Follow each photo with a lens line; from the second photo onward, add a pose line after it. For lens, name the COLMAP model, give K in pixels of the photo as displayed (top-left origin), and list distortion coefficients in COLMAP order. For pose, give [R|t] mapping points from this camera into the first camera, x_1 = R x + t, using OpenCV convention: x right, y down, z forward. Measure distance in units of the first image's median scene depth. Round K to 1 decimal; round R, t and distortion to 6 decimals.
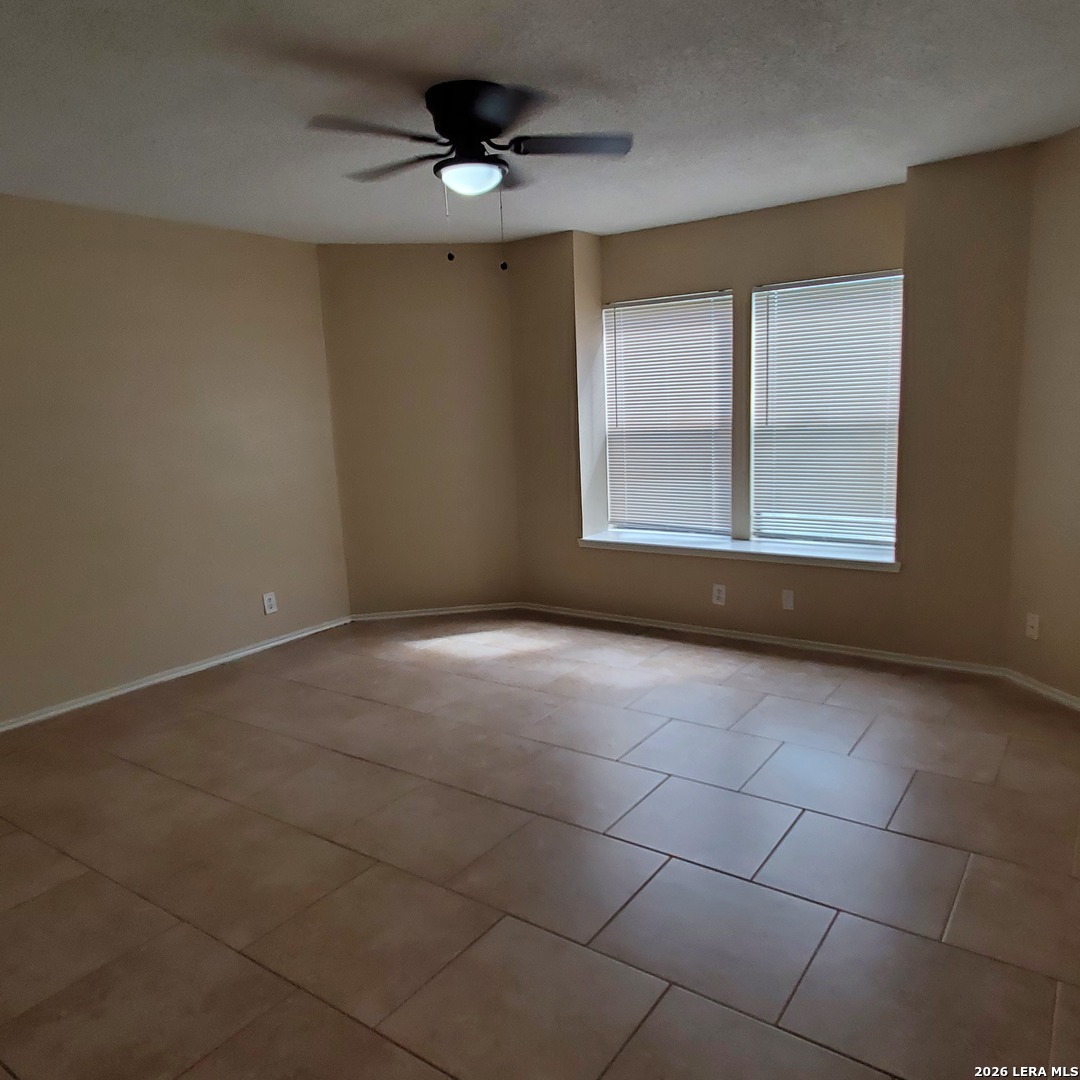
lens RADIAL K [[812.5, 0, 540.0], [0, 812.5, 533.2], [0, 0, 1]] dist [-0.004524, 0.015455]
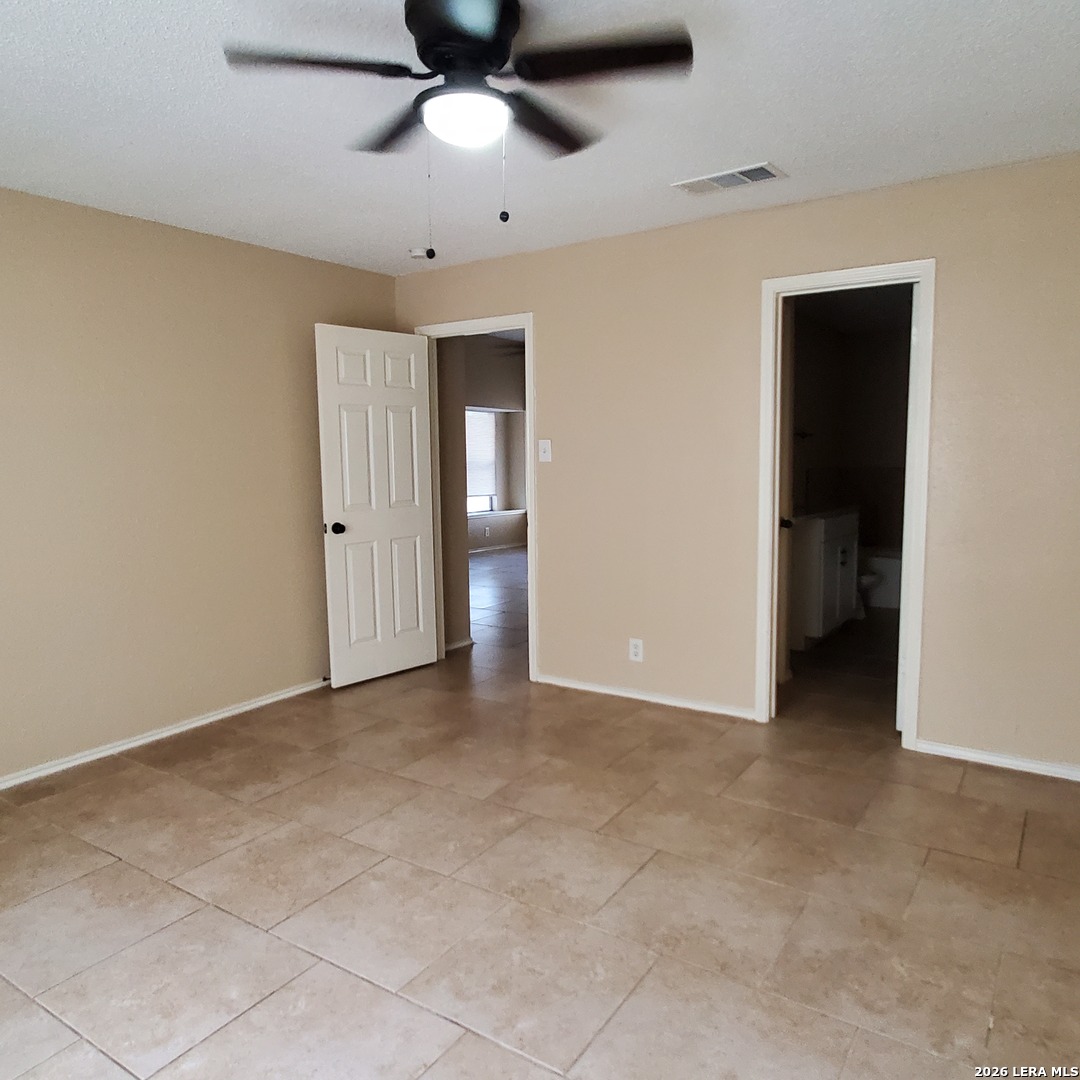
lens RADIAL K [[812.5, 0, 540.2], [0, 812.5, 541.7], [0, 0, 1]] dist [-0.004524, 0.015455]
pose [[-0.998176, 0.059173, -0.011993, -0.074639], [0.053776, 0.961650, 0.268955, -0.167823], [0.027448, 0.267820, -0.963078, 1.134518]]
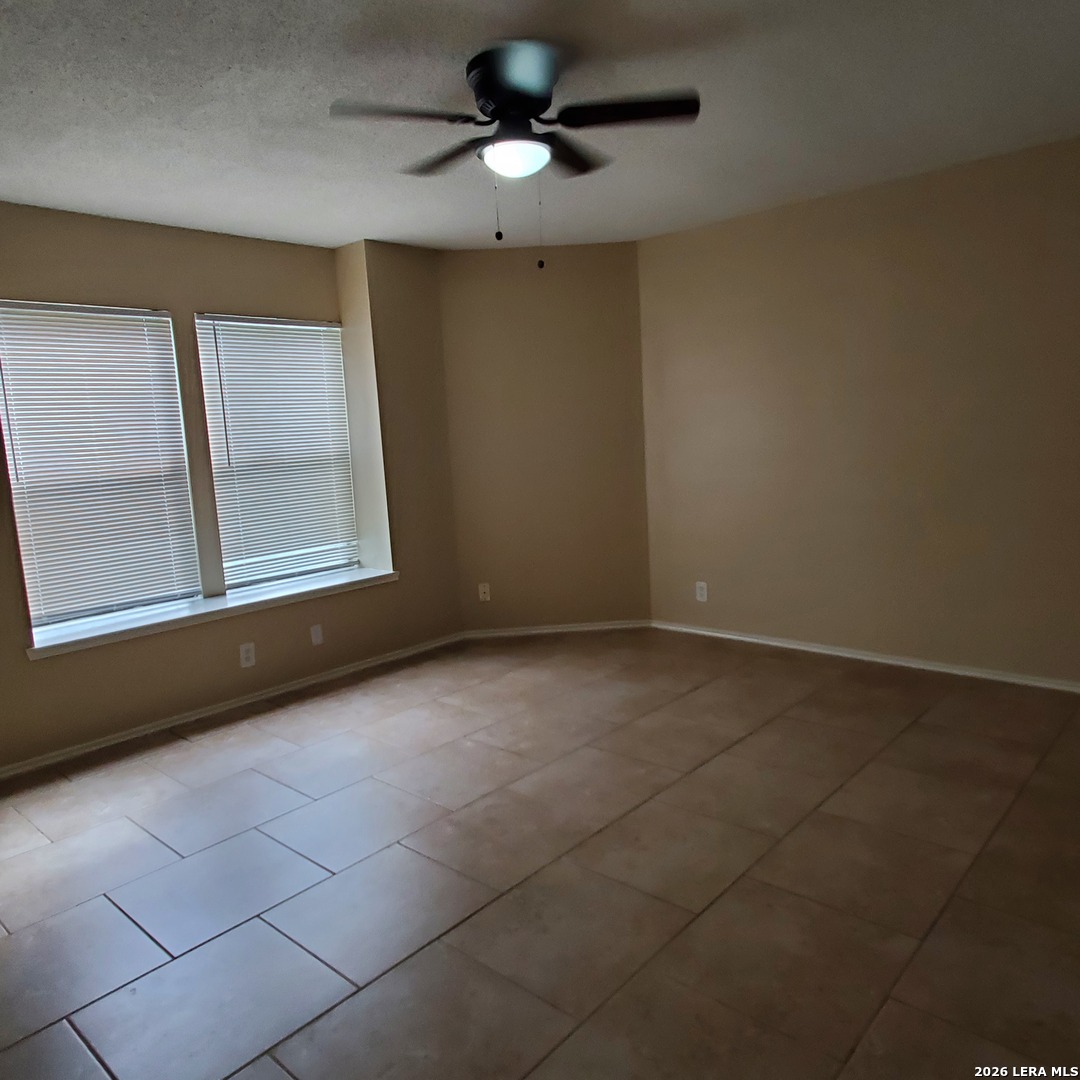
lens RADIAL K [[812.5, 0, 535.1], [0, 812.5, 550.0], [0, 0, 1]] dist [-0.004524, 0.015455]
pose [[0.132581, -0.119596, 0.983930, -0.637750], [0.204379, 0.974659, 0.090930, -0.056206], [-0.969872, 0.189039, 0.153665, 0.583346]]
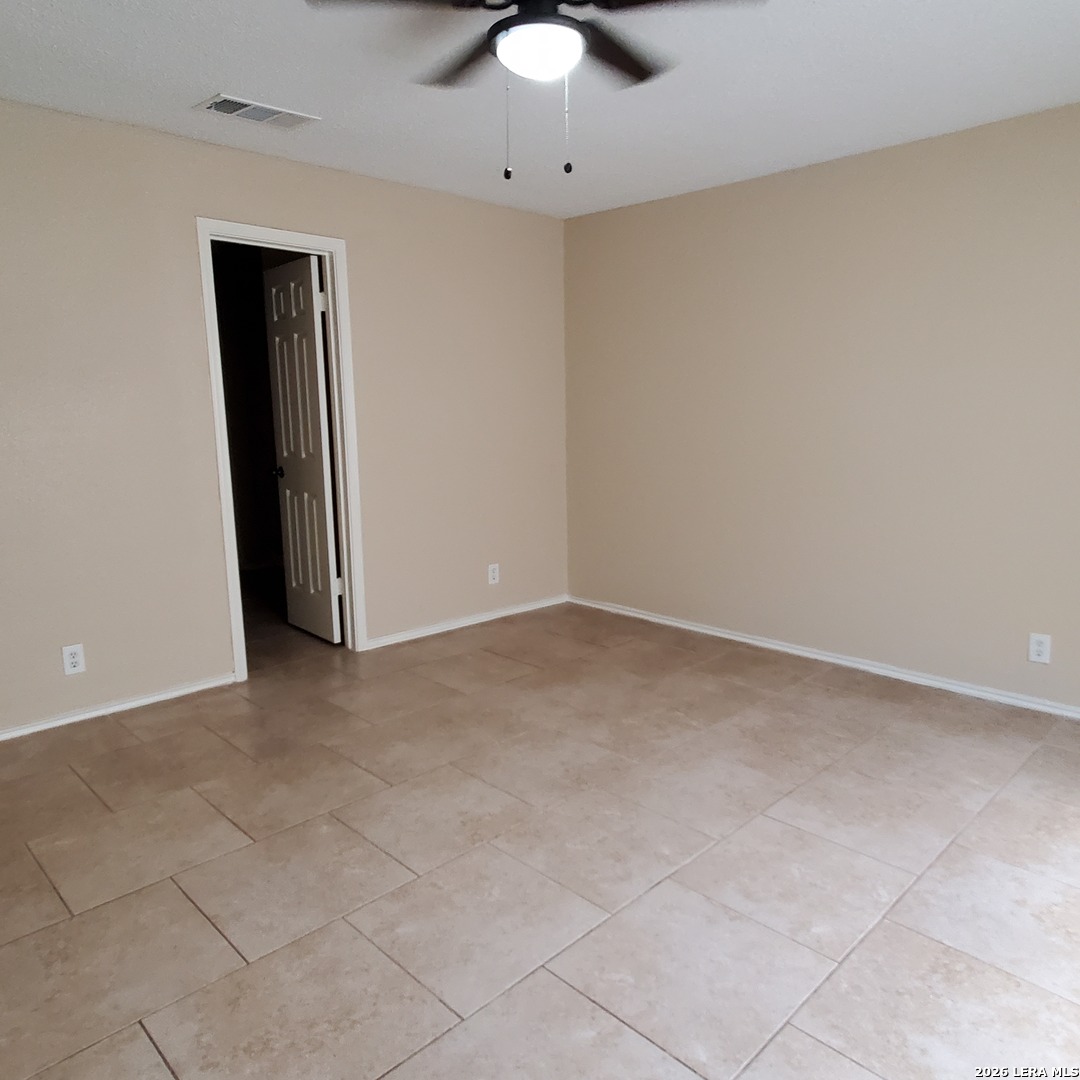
lens RADIAL K [[812.5, 0, 547.8], [0, 812.5, 538.9], [0, 0, 1]] dist [-0.004524, 0.015455]
pose [[-0.169136, 0.207731, -0.963453, 0.439389], [-0.140434, 0.962483, 0.232175, -0.119659], [0.975537, 0.174570, -0.133618, 0.743243]]
